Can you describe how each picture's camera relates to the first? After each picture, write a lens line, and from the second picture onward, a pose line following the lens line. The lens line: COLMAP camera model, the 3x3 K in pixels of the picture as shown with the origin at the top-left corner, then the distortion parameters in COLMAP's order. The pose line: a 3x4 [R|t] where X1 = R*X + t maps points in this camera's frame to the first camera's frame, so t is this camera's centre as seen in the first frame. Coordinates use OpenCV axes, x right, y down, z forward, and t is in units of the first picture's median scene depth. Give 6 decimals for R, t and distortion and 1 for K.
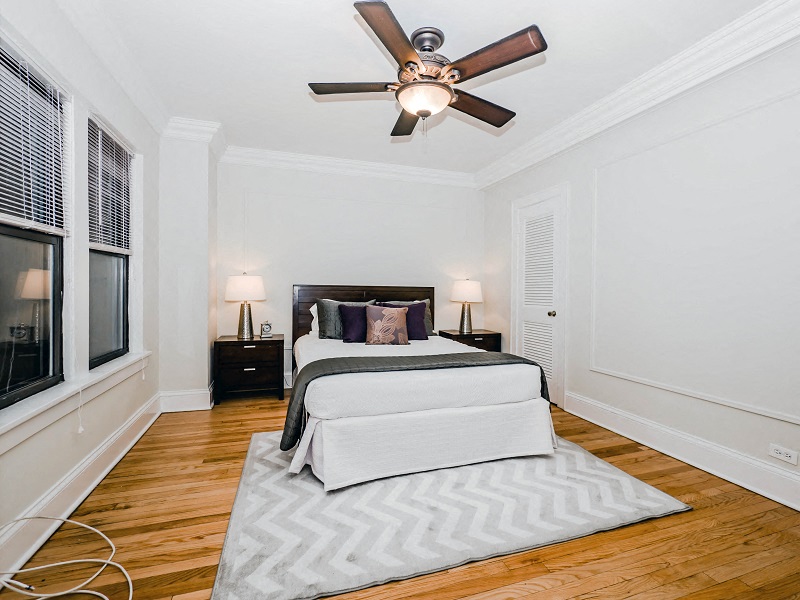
lens RADIAL K [[353.6, 0, 397.5], [0, 353.6, 297.1], [0, 0, 1]] dist [0.001223, -0.000100]
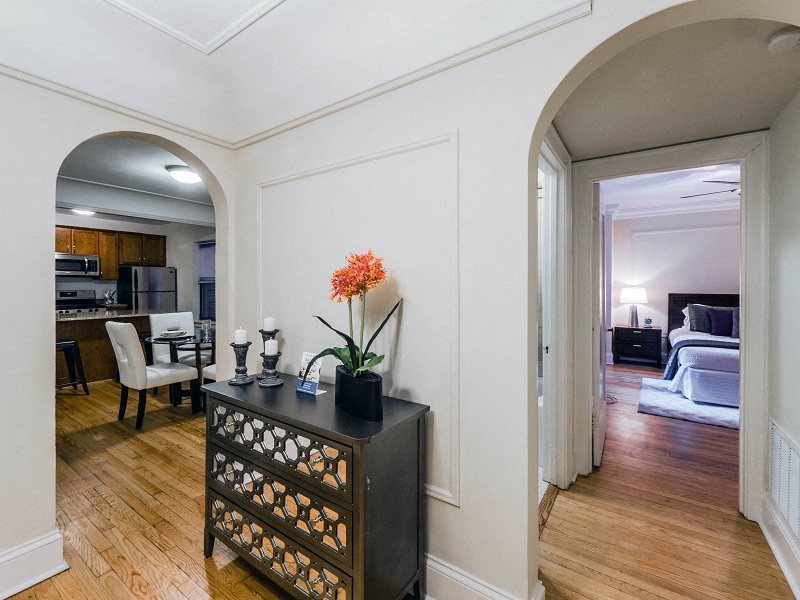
lens RADIAL K [[353.6, 0, 407.2], [0, 353.6, 297.1], [0, 0, 1]] dist [0.001223, -0.000100]
pose [[0.613942, 0.010436, -0.789282, 0.216533], [-0.013567, 0.999904, 0.002667, -0.011824], [0.789234, 0.009071, 0.614025, -0.834531]]
